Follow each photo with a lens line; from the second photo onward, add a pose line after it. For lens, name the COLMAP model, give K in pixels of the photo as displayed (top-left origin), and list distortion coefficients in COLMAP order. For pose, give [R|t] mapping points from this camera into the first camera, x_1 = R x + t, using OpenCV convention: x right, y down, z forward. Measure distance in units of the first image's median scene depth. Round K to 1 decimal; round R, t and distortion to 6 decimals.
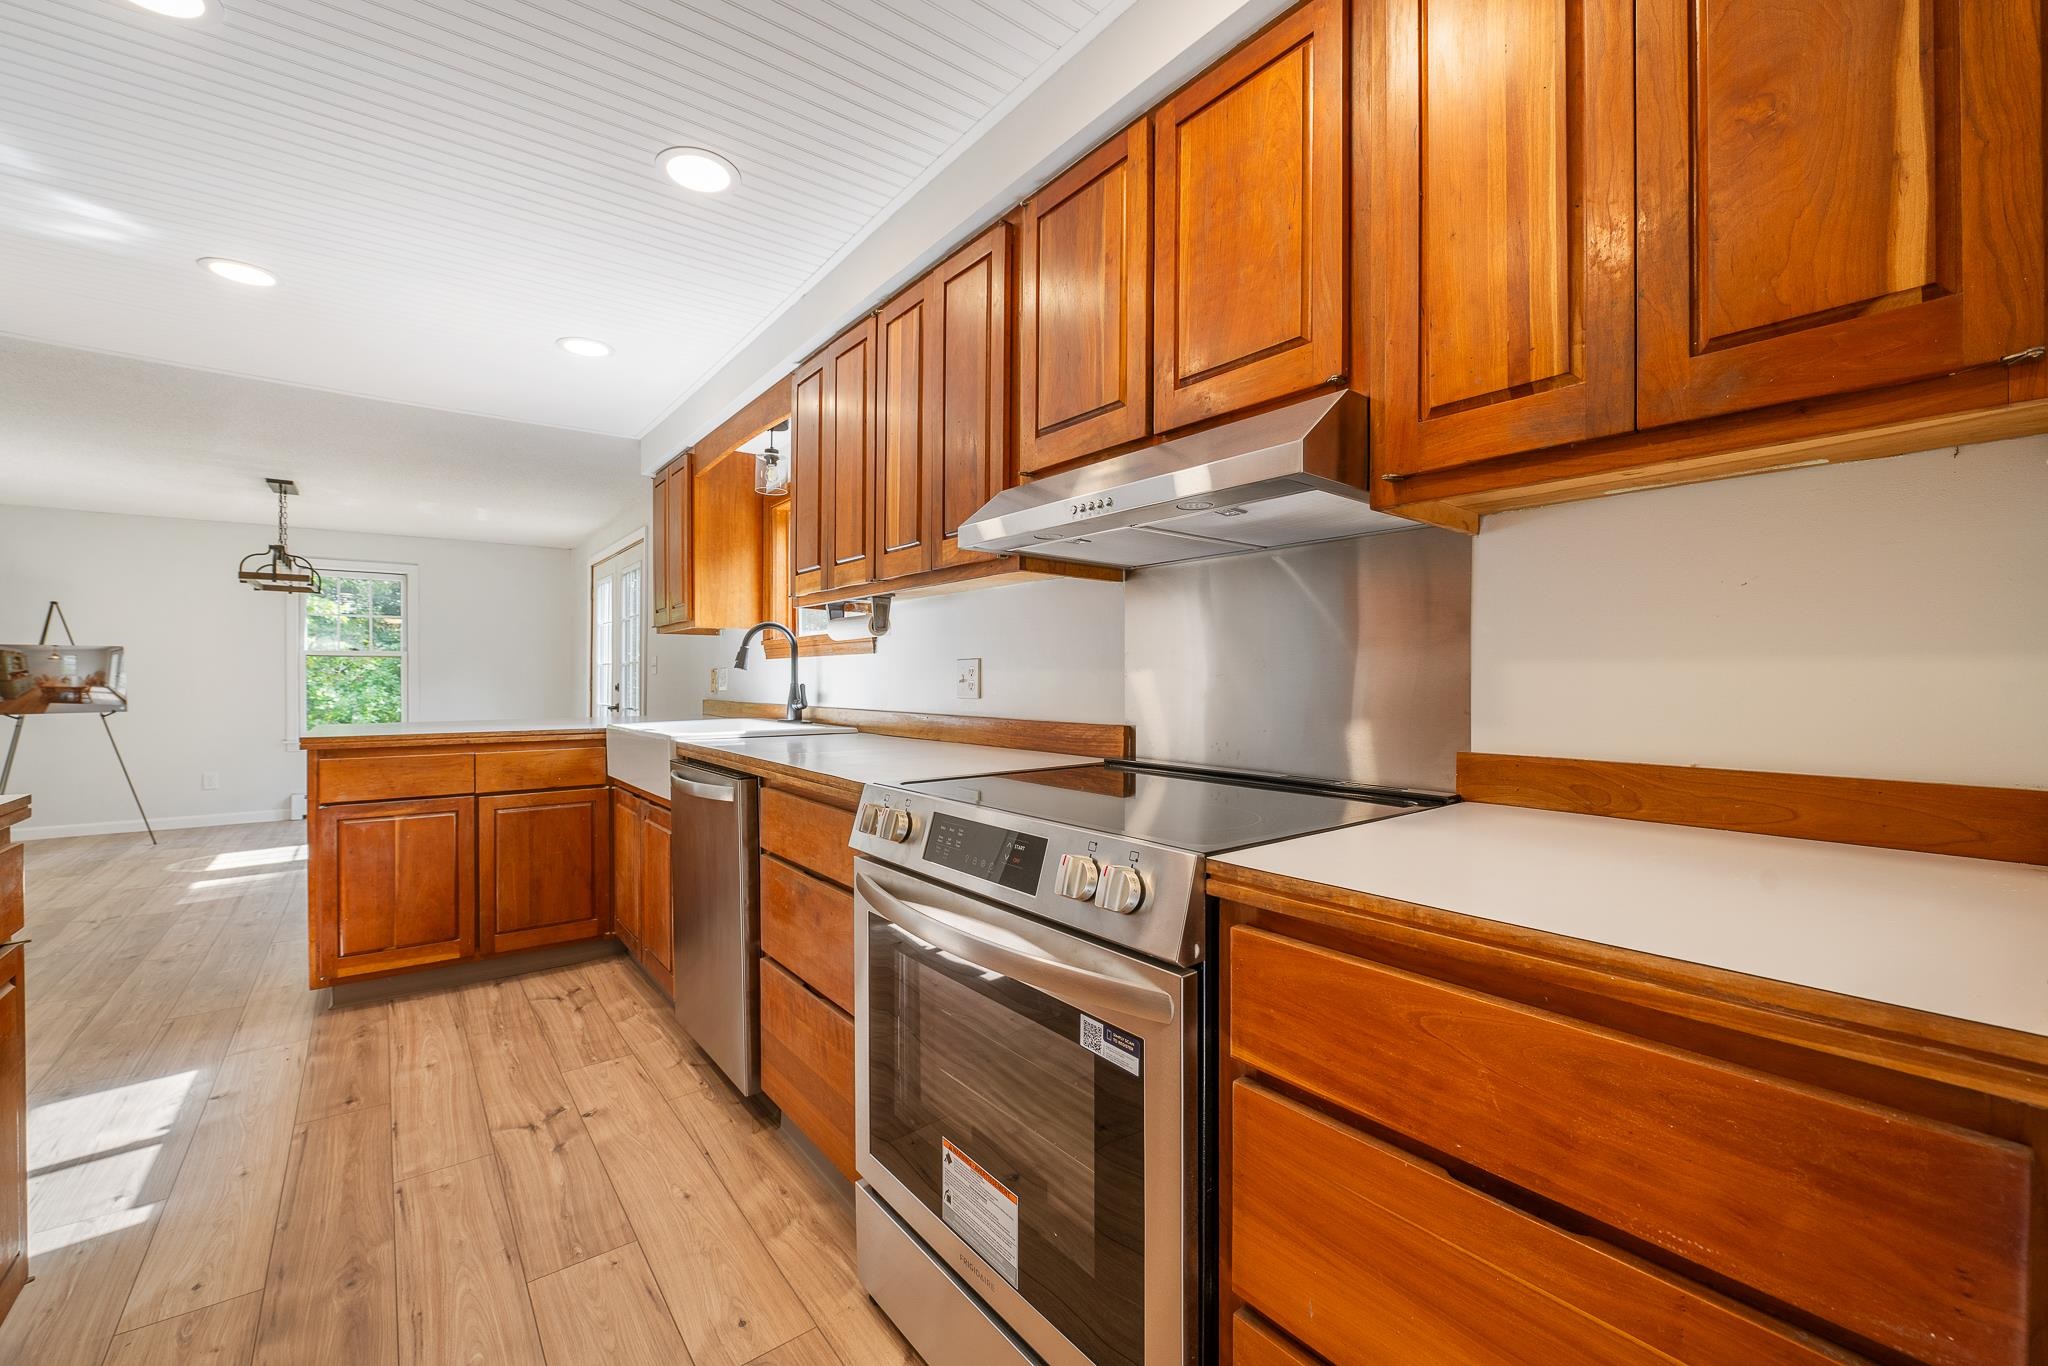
lens RADIAL K [[830.3, 0, 1022.2], [0, 830.3, 680.1], [0, 0, 1]] dist [-0.000453, -0.003312]
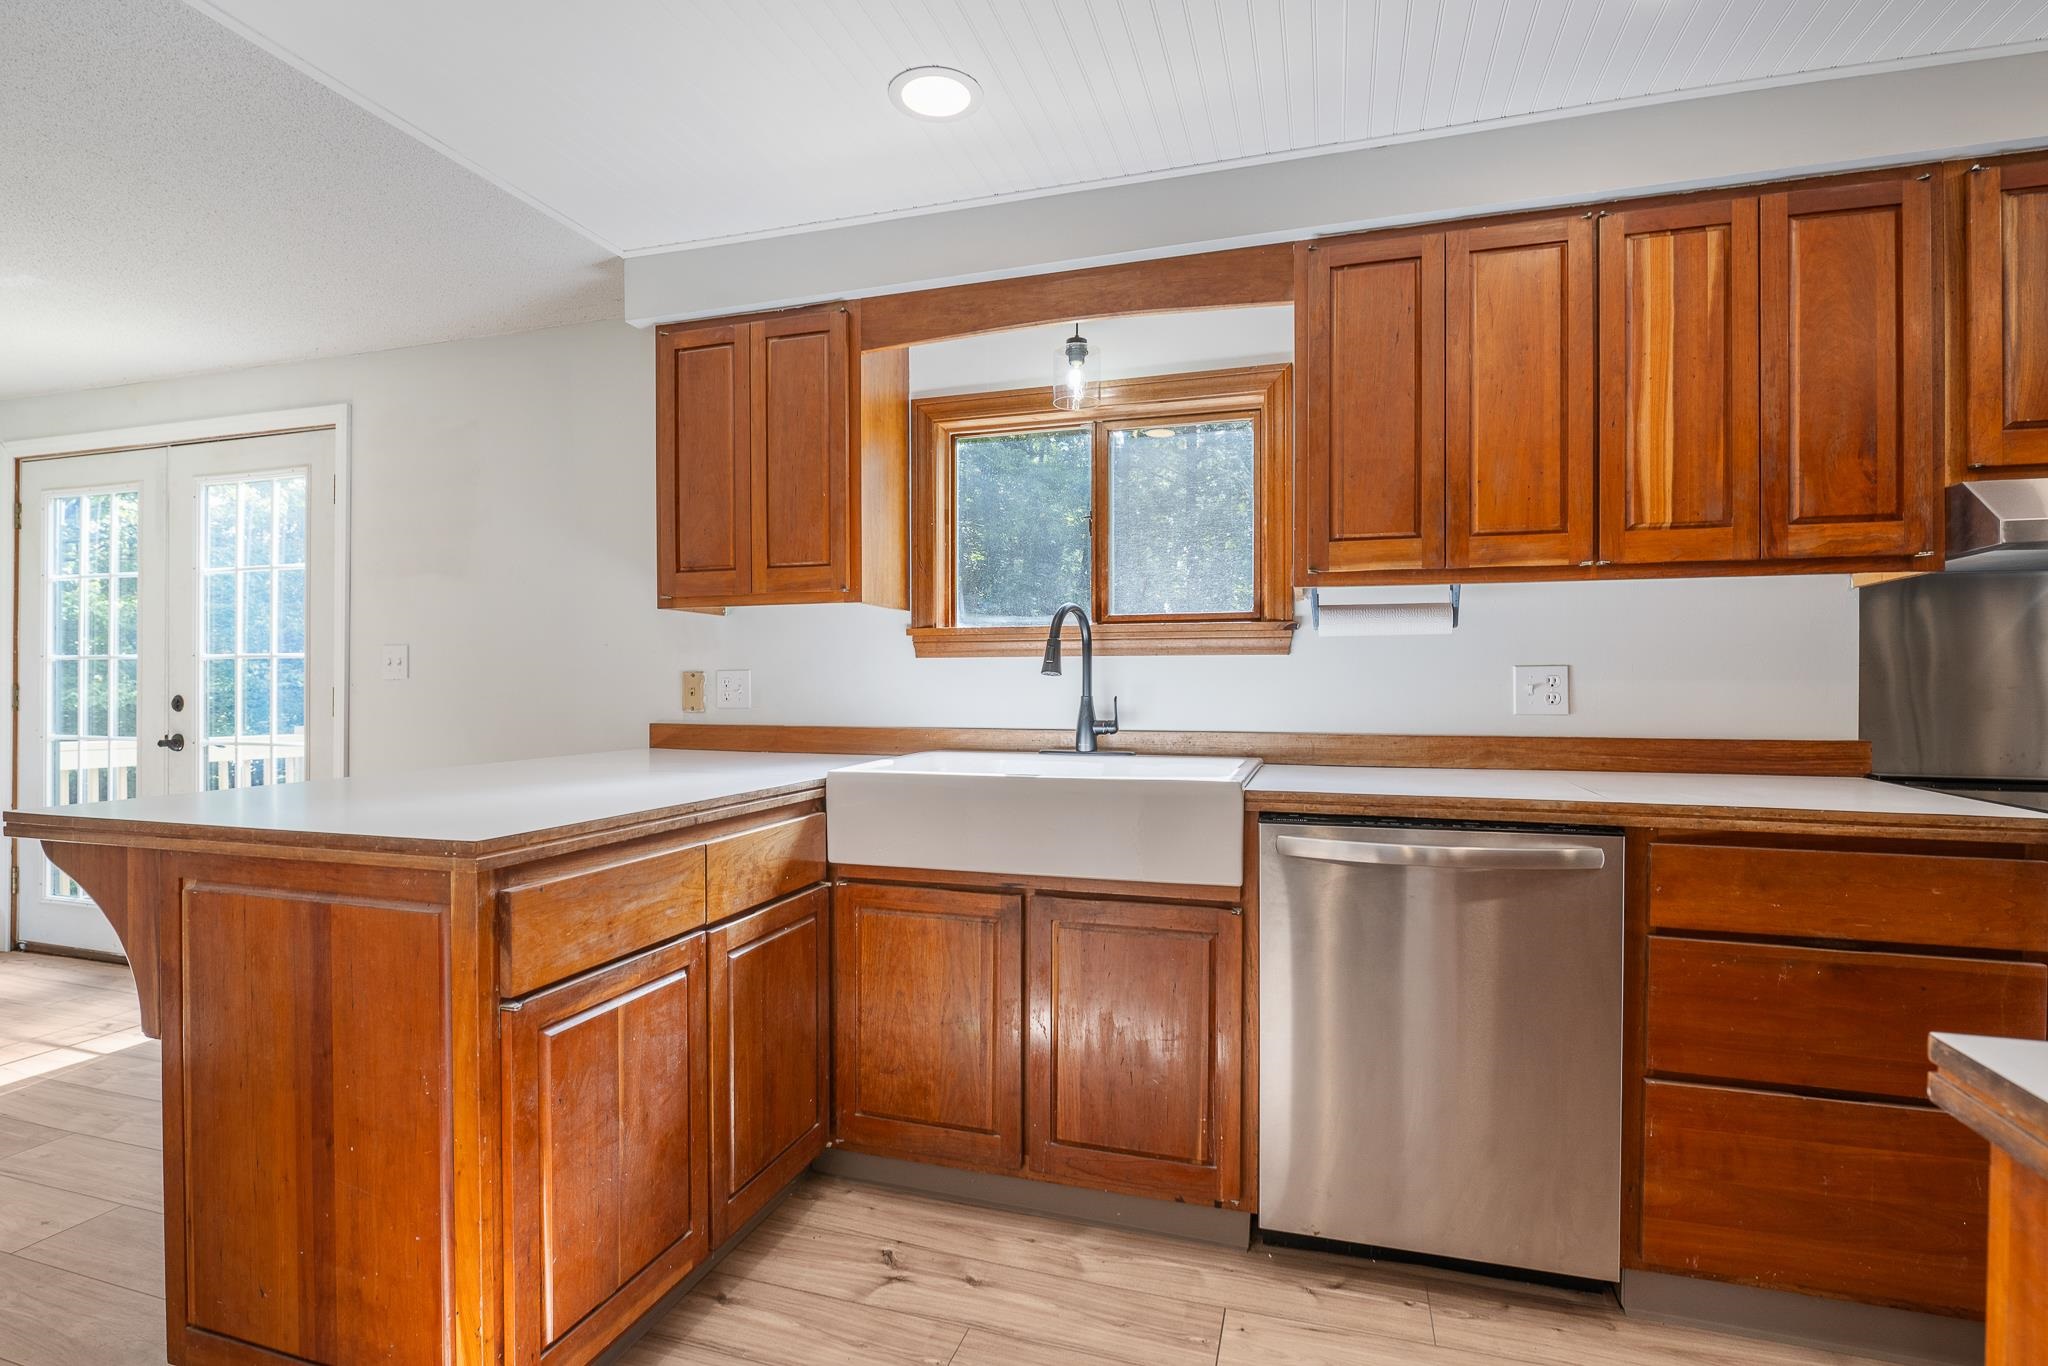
lens RADIAL K [[975.4, 0, 1025.2], [0, 975.4, 688.4], [0, 0, 1]] dist [-0.011270, -0.000034]
pose [[0.817832, -0.001273, 0.575455, -0.796788], [0.000047, 0.999998, 0.002145, -0.003487], [-0.575456, -0.001727, 0.817831, 0.403733]]
